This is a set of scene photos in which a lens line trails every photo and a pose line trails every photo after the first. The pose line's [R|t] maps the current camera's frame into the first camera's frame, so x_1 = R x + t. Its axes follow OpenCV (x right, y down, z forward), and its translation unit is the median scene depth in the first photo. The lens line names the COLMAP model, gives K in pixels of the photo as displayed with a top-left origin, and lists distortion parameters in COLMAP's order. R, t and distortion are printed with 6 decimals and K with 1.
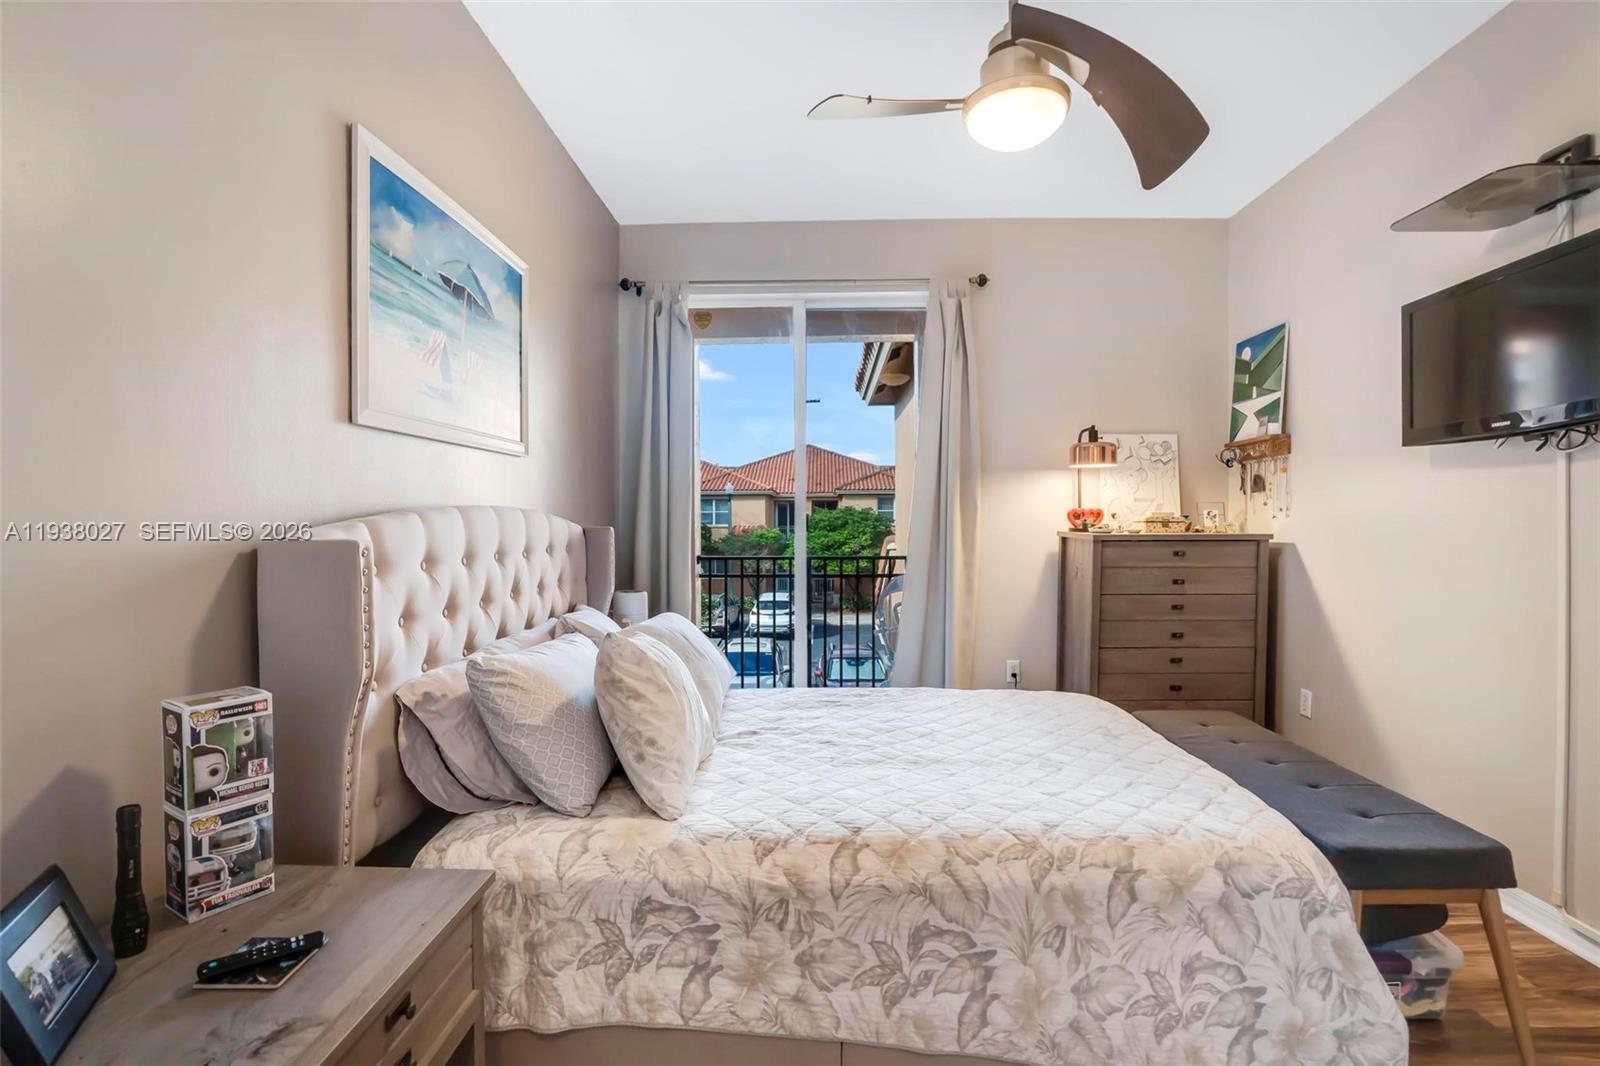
lens RADIAL K [[748.8, 0, 802.7], [0, 748.8, 529.5], [0, 0, 1]] dist [-0.019297, 0.000981]
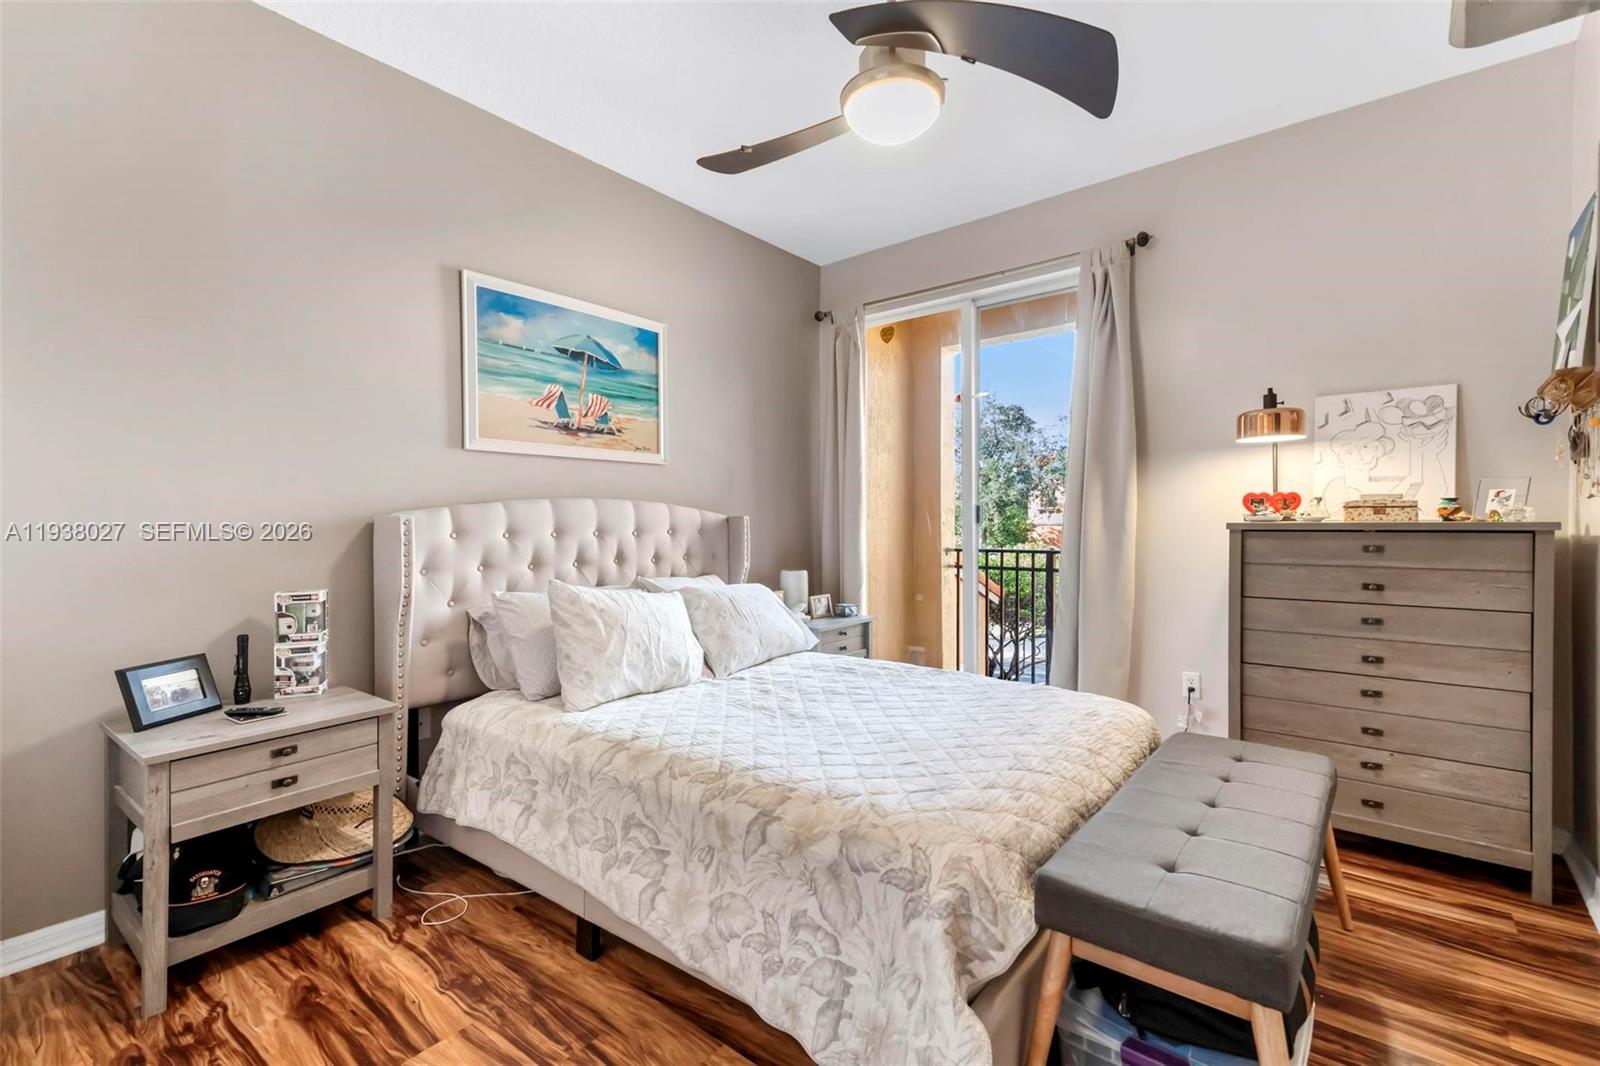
lens RADIAL K [[708.8, 0, 800.2], [0, 708.8, 522.8], [0, 0, 1]] dist [0.038997, 0.000182]
pose [[0.800492, -0.000974, -0.599342, 1.114504], [-0.006469, 0.999926, -0.010264, 0.041052], [0.599308, 0.012093, 0.800427, 0.185410]]
